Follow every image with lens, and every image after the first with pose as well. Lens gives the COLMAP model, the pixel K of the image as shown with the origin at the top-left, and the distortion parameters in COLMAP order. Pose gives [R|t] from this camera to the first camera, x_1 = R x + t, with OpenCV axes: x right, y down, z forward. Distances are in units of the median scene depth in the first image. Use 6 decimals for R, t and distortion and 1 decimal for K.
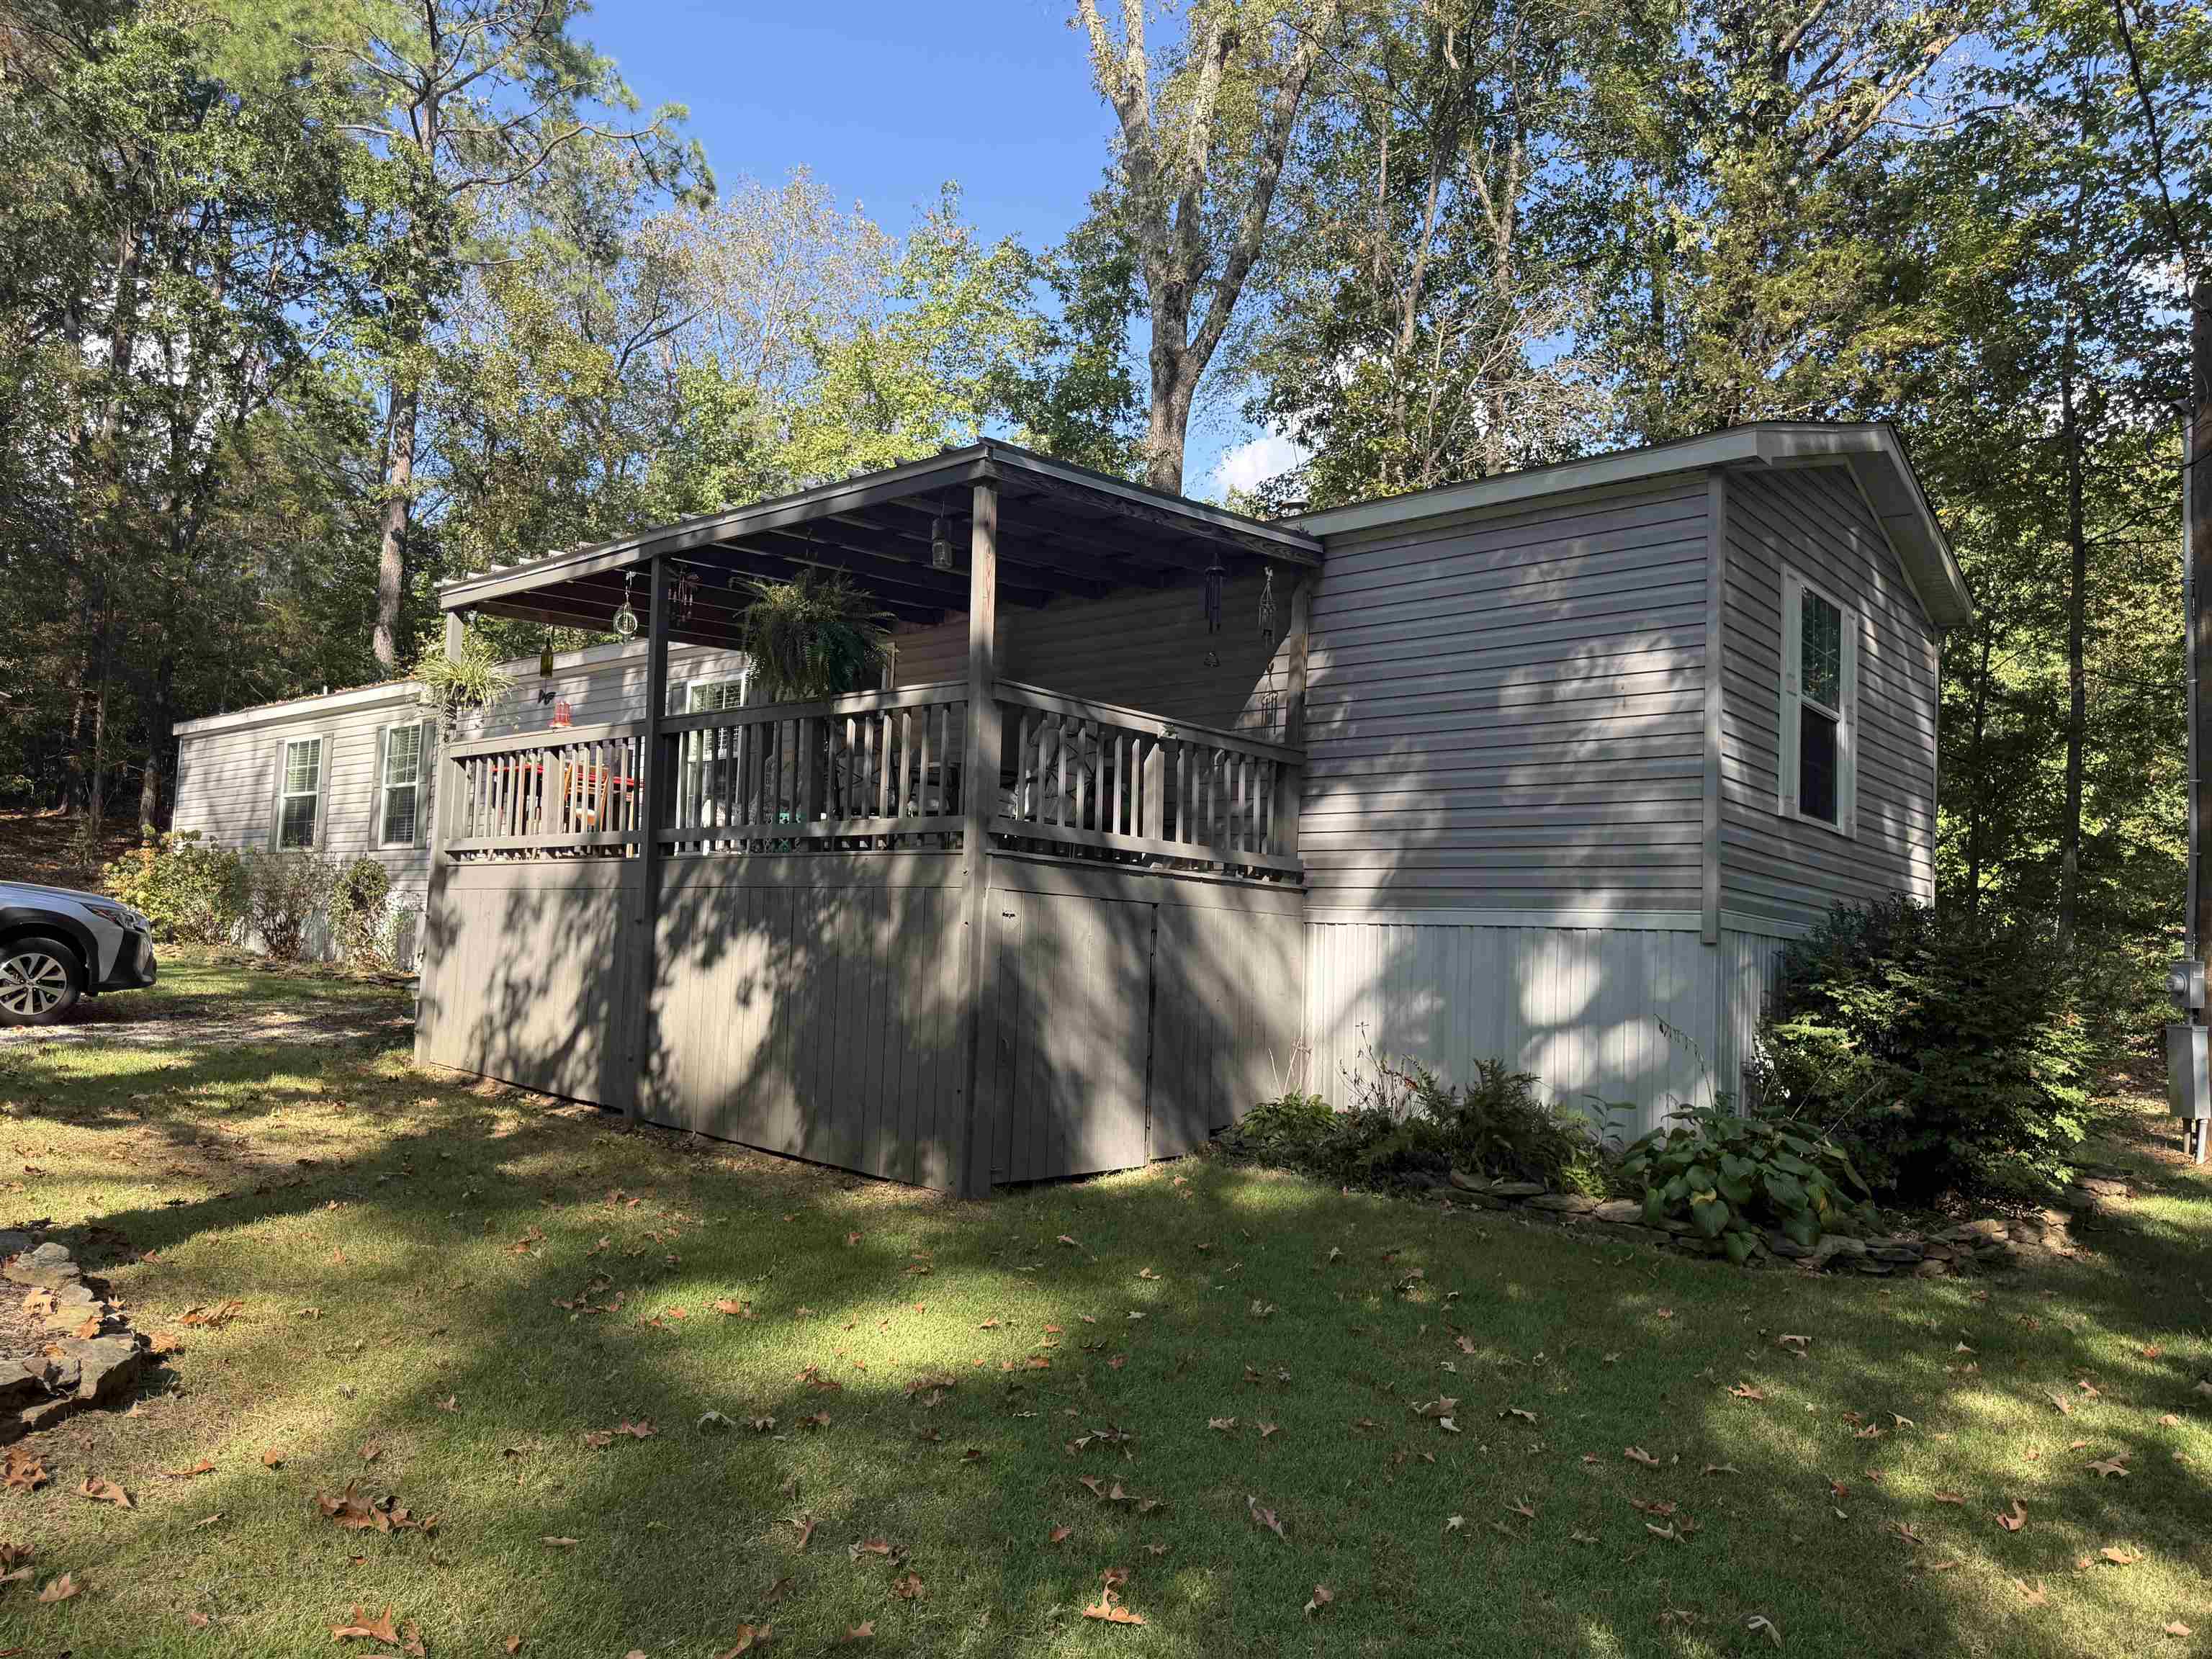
lens RADIAL K [[1571.5, 0, 1092.0], [0, 1571.5, 838.2], [0, 0, 1]] dist [0.043099, -0.048430]
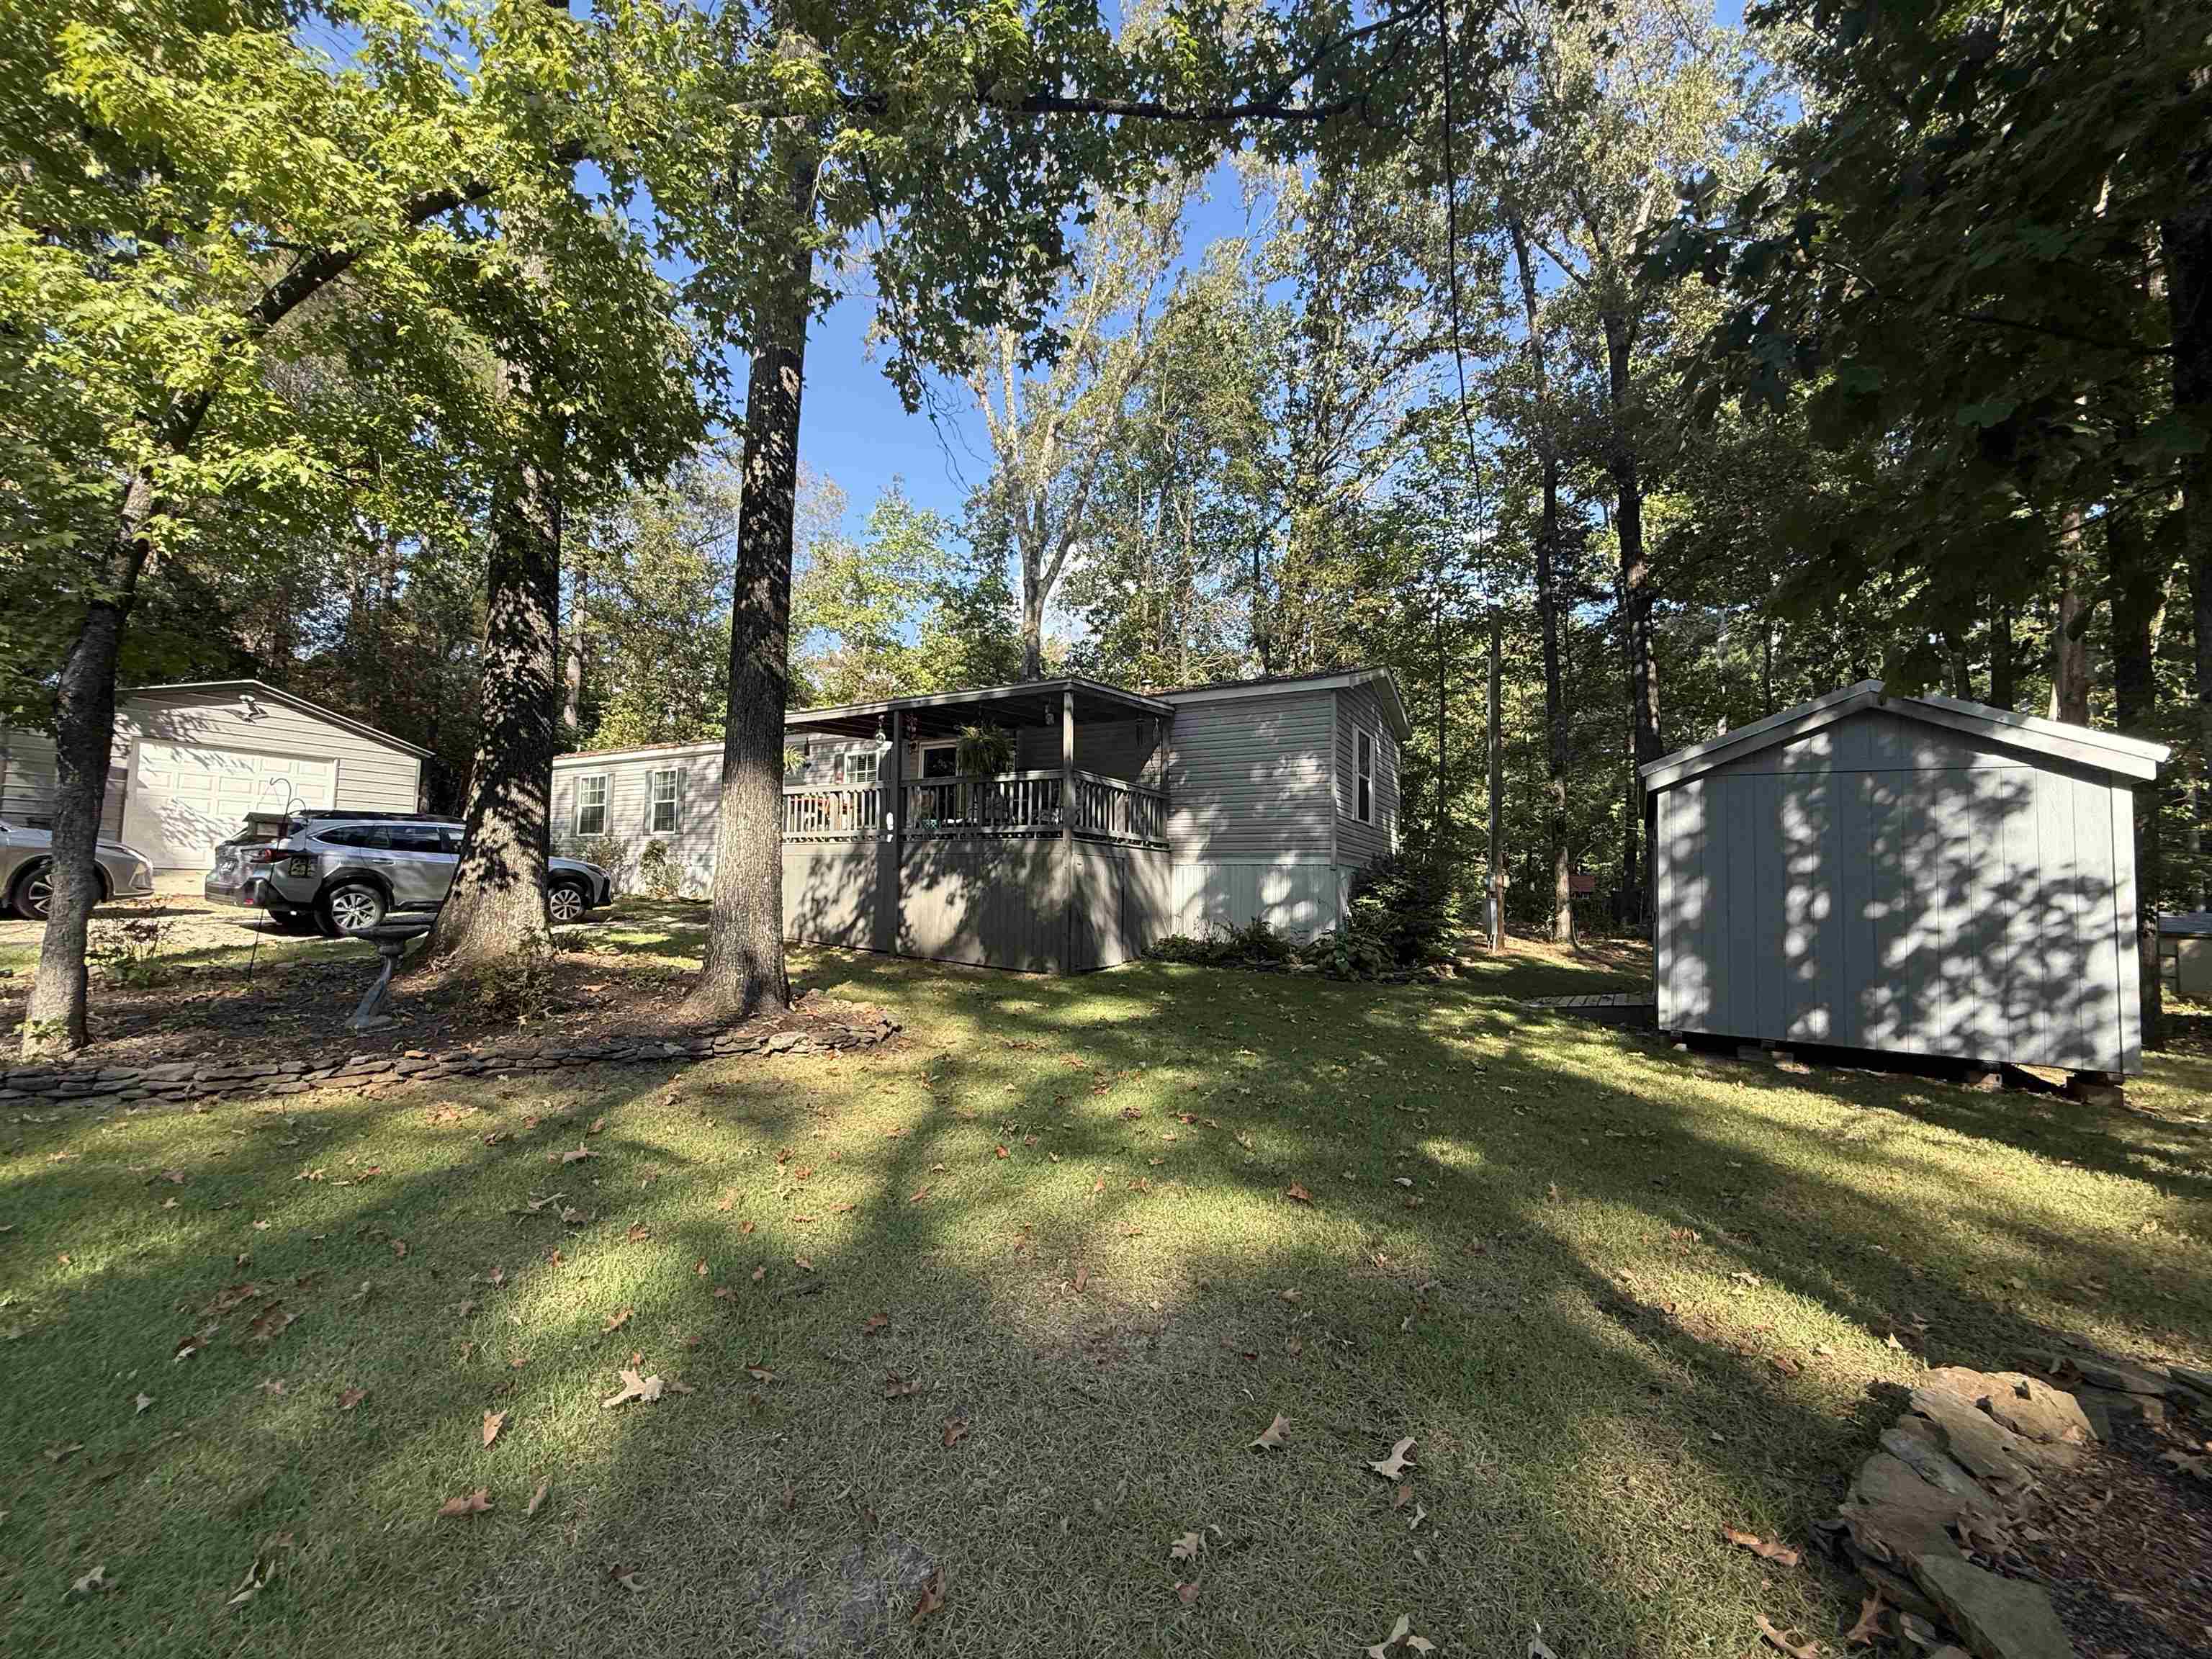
lens RADIAL K [[881.6, 0, 1107.6], [0, 881.6, 832.2], [0, 0, 1]] dist [-0.000860, 0.000693]
pose [[0.978639, -0.010281, 0.205328, -0.244826], [0.006771, 0.999819, 0.017790, -0.022714], [-0.205474, -0.016020, 0.978531, -0.317943]]
